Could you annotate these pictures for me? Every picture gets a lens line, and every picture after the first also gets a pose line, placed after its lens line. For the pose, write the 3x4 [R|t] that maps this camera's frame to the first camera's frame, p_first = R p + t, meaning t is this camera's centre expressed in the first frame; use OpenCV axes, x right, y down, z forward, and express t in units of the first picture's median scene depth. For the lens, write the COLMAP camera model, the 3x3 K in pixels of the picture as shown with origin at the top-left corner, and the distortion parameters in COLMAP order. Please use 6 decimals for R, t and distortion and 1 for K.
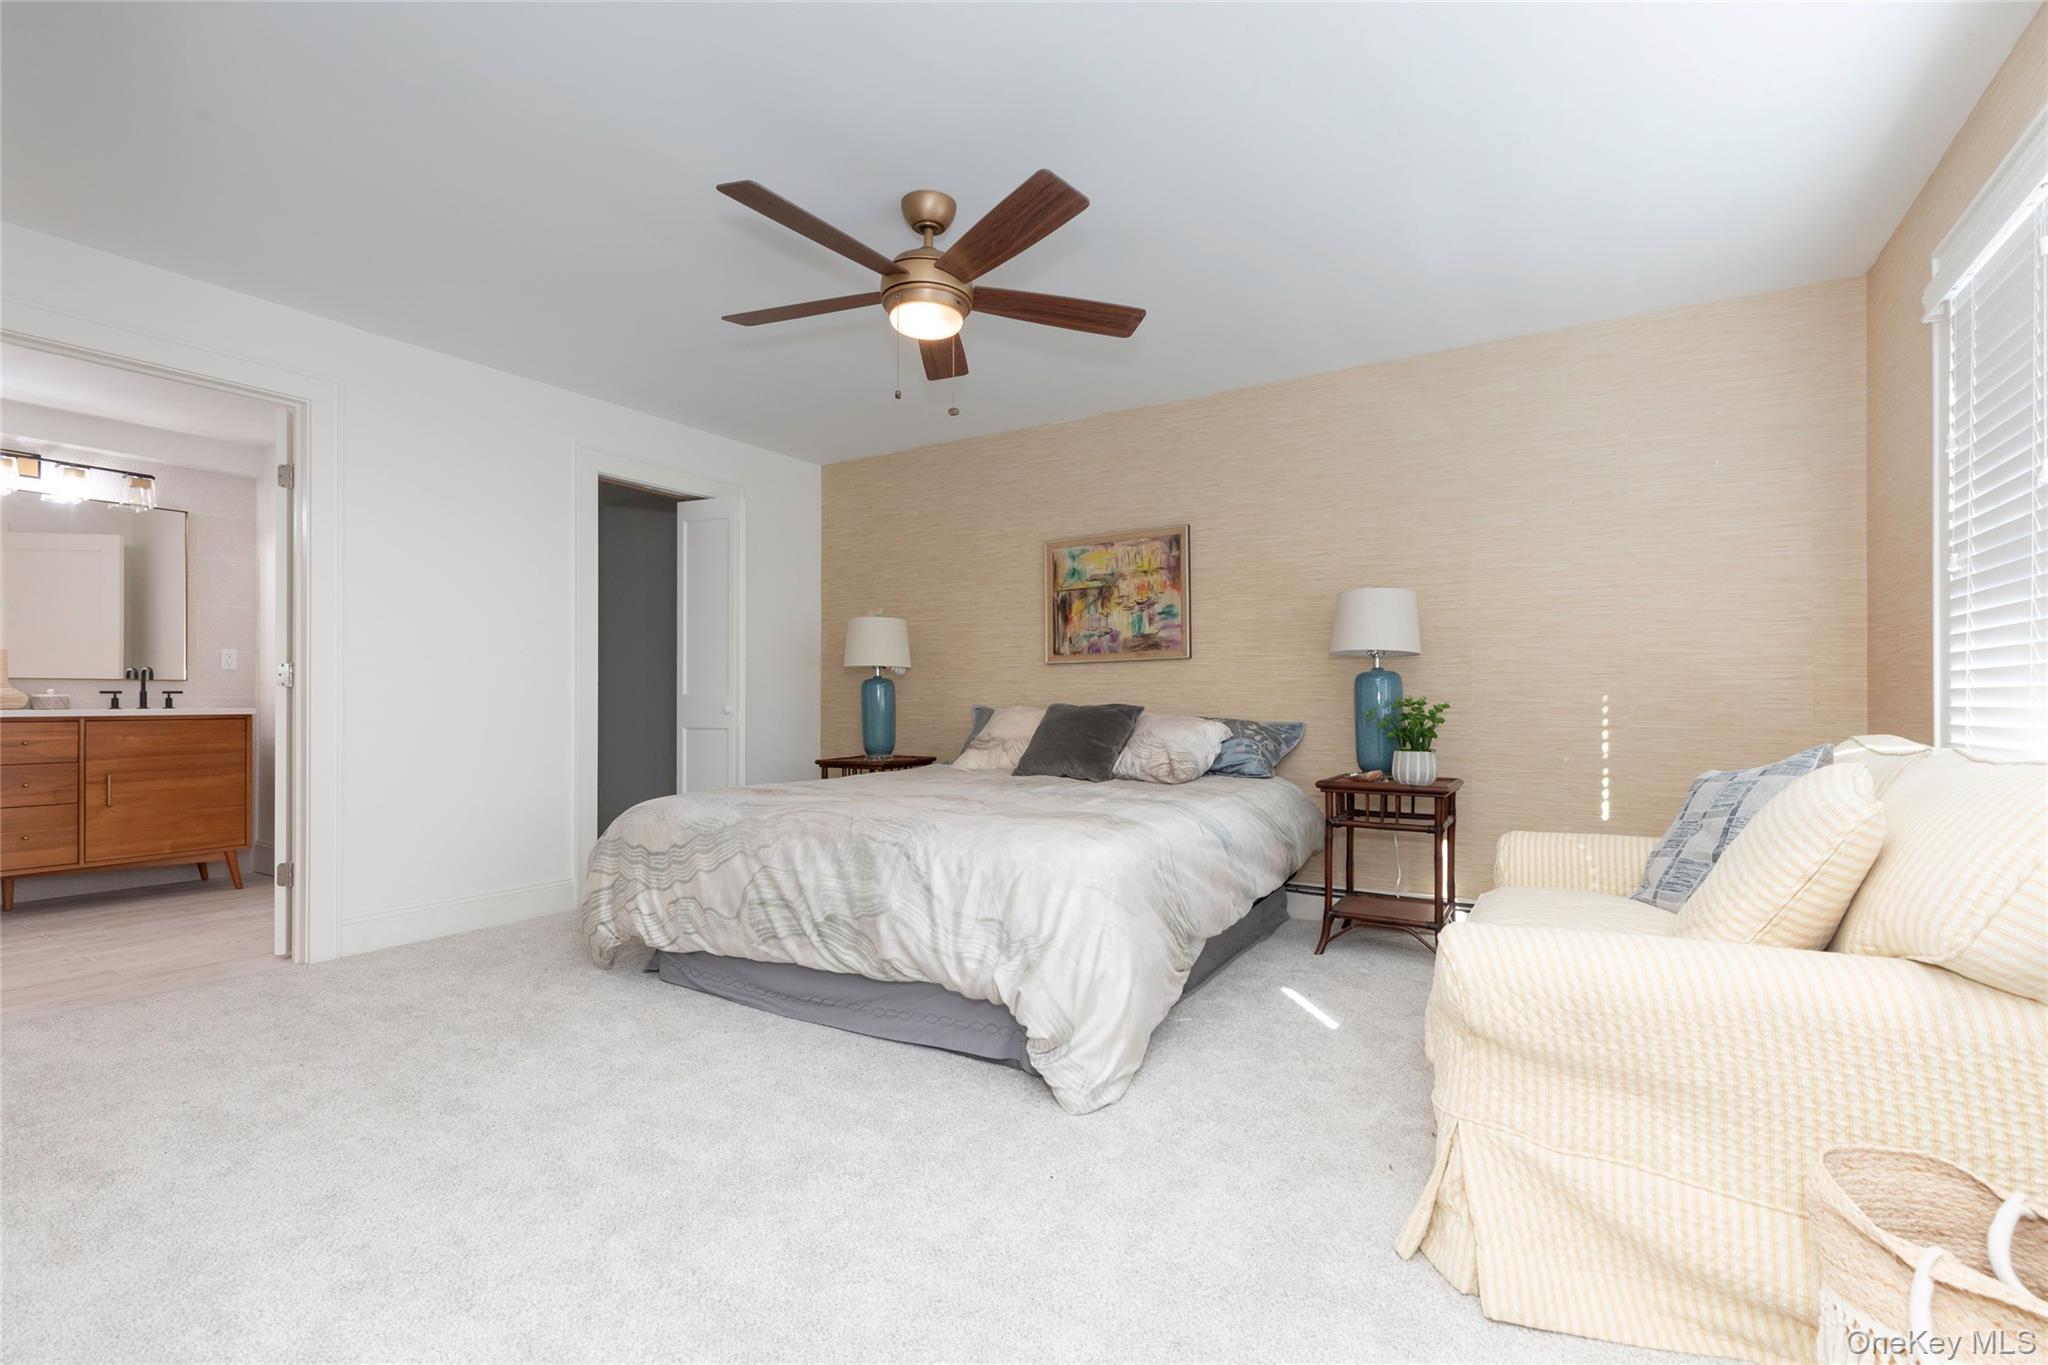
lens RADIAL K [[920.0, 0, 1021.5], [0, 920.0, 692.4], [0, 0, 1]] dist [0.008451, -0.000451]
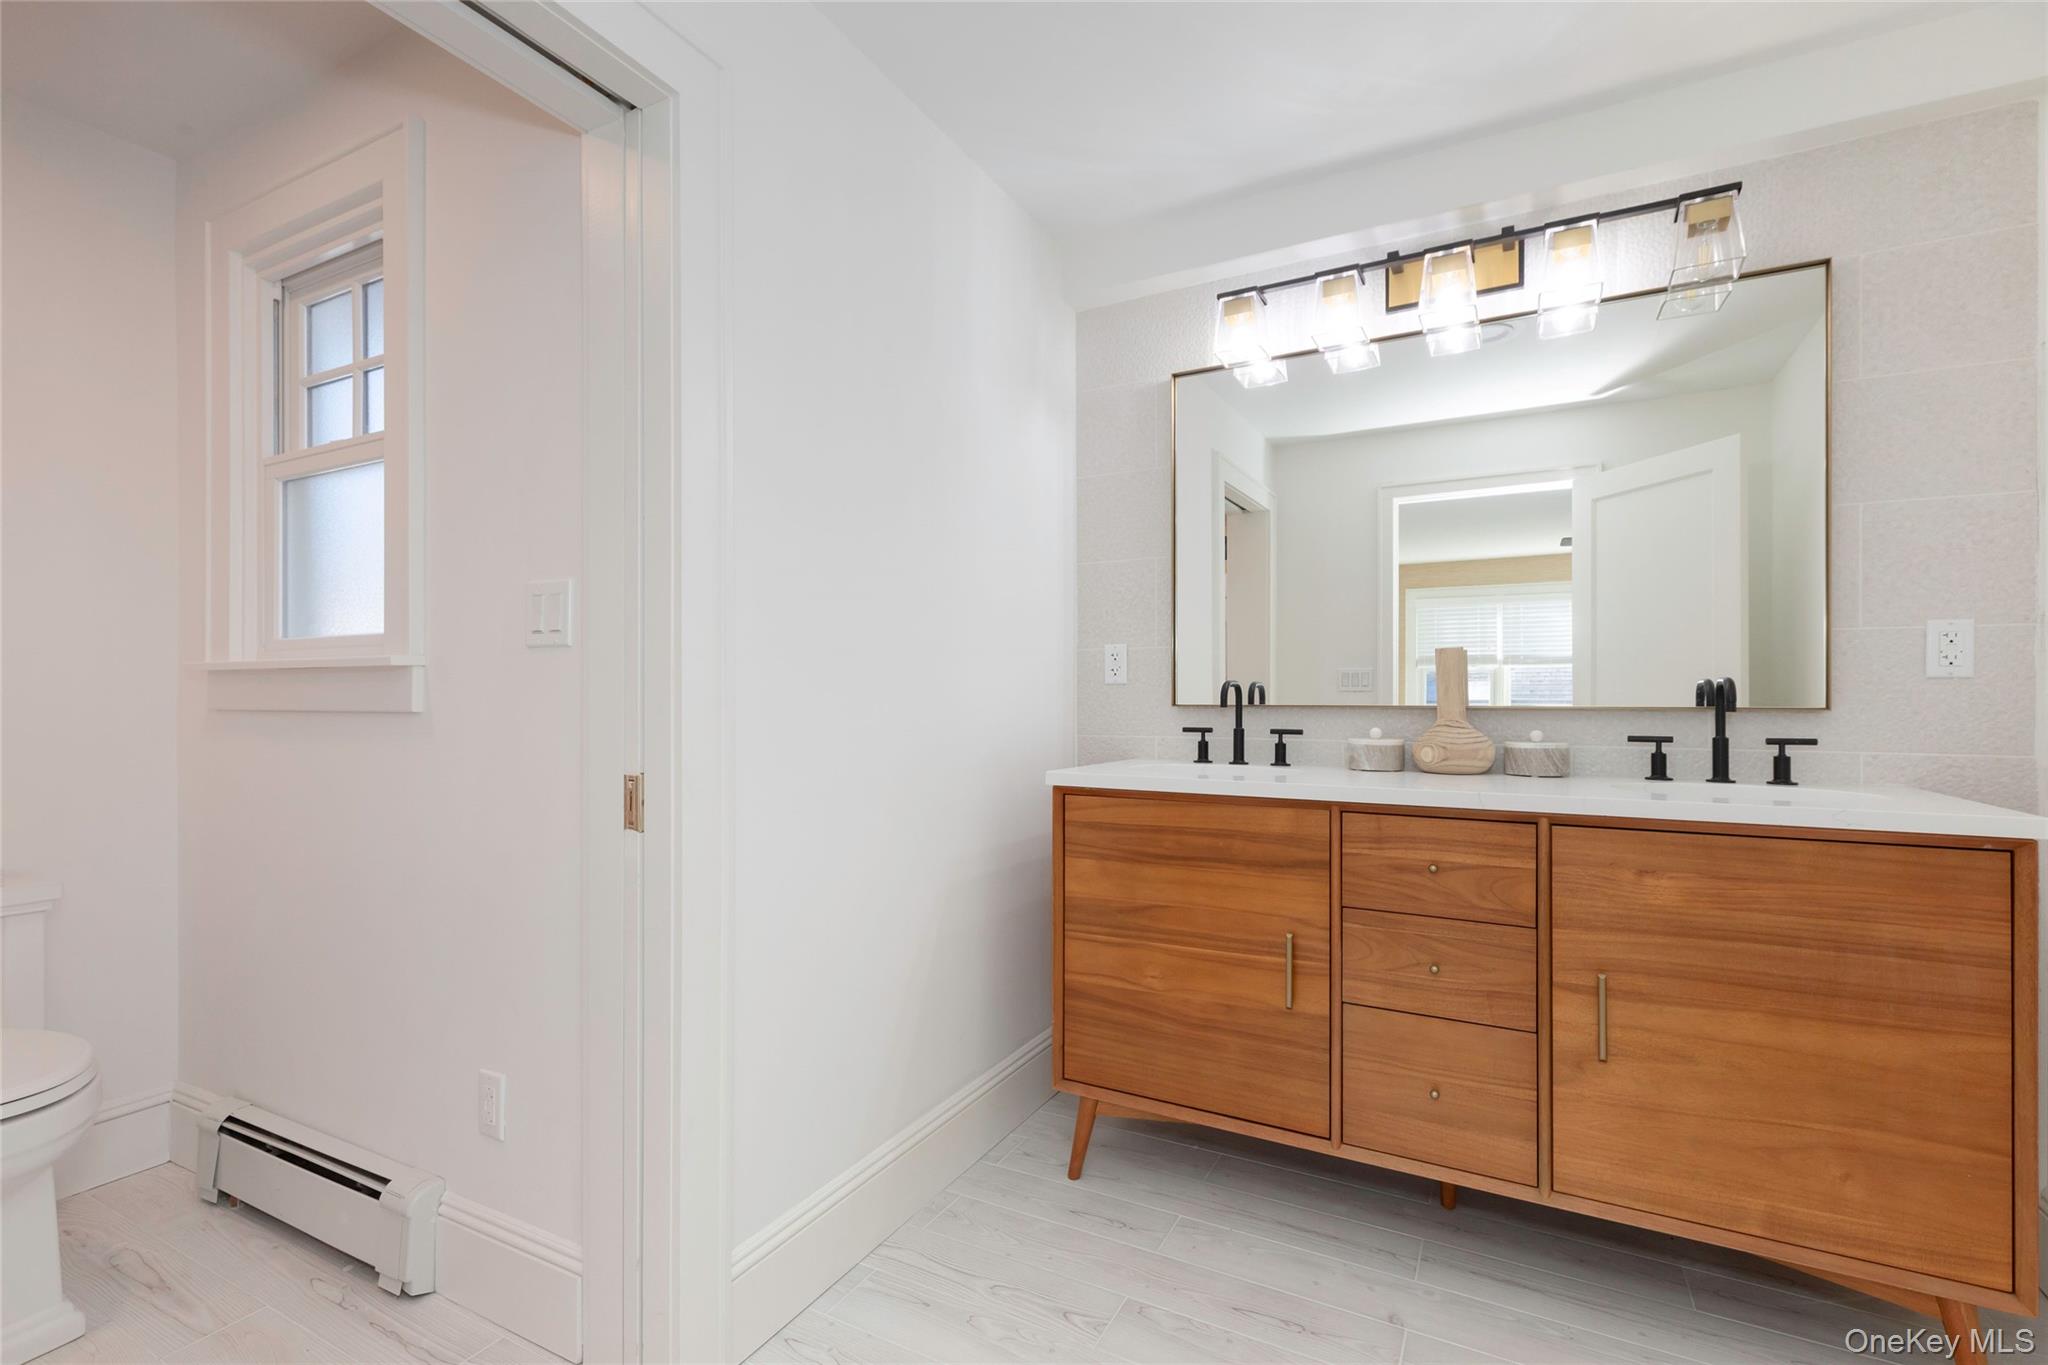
lens RADIAL K [[920.0, 0, 1025.5], [0, 920.0, 689.0], [0, 0, 1]] dist [0.008451, -0.000451]
pose [[0.069451, -0.002258, -0.997583, -0.602023], [0.010163, 0.999947, -0.001556, -0.026489], [0.997534, -0.010030, 0.069470, 0.711161]]
